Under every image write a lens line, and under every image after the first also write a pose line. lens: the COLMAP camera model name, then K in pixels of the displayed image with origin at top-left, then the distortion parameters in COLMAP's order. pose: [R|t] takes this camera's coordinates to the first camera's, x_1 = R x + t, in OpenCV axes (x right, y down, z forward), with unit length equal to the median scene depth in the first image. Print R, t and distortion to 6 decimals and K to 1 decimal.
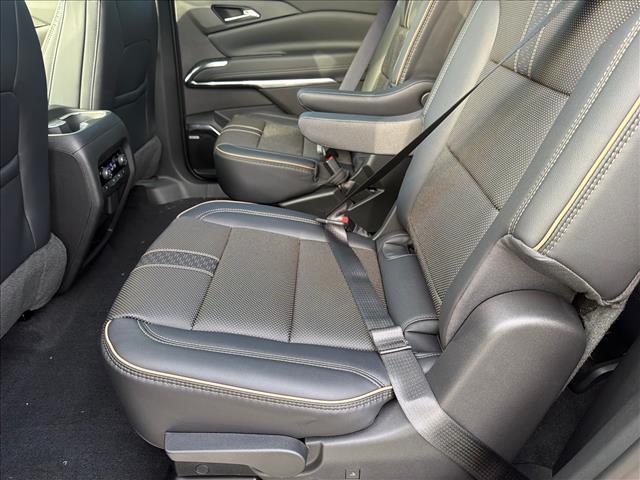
lens RADIAL K [[453.8, 0, 320.0], [0, 453.8, 240.0], [0, 0, 1]] dist [0.041097, -0.077791]
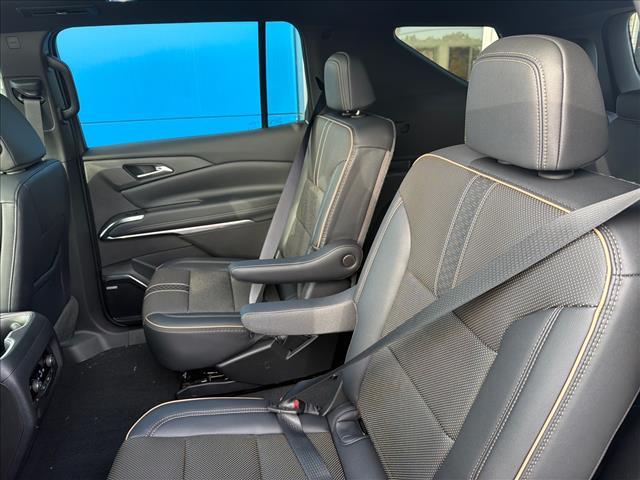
lens RADIAL K [[453.8, 0, 320.0], [0, 453.8, 240.0], [0, 0, 1]] dist [0.041097, -0.077791]
pose [[0.973317, -0.115663, 0.198181, -0.029860], [0.145201, 0.979213, -0.141628, -0.140896], [-0.177680, 0.166625, 0.969879, -0.044624]]
